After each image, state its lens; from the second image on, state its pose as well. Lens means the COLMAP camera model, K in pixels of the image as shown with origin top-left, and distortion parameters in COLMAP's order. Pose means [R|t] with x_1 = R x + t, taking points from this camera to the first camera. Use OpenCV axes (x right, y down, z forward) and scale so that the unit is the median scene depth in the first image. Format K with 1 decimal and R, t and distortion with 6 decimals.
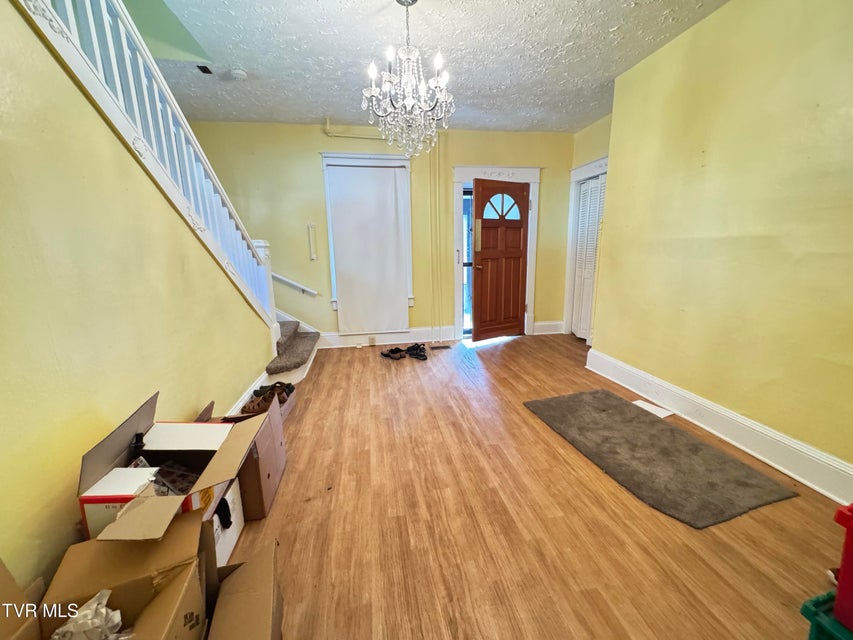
lens RADIAL K [[339.2, 0, 426.6], [0, 339.2, 320.6], [0, 0, 1]] dist [-0.001548, -0.000372]
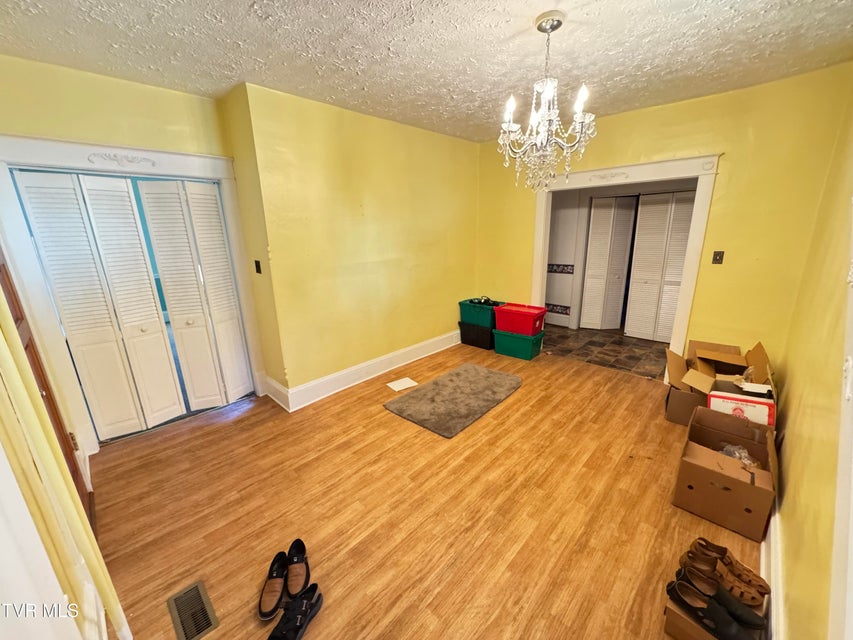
lens RADIAL K [[339.2, 0, 426.5], [0, 339.2, 319.5], [0, 0, 1]] dist [-0.001548, -0.000372]
pose [[-0.593325, -0.177634, 0.785119, -0.664218], [0.202250, 0.911163, 0.358995, -0.556224], [-0.779141, 0.371791, -0.504689, 1.836804]]
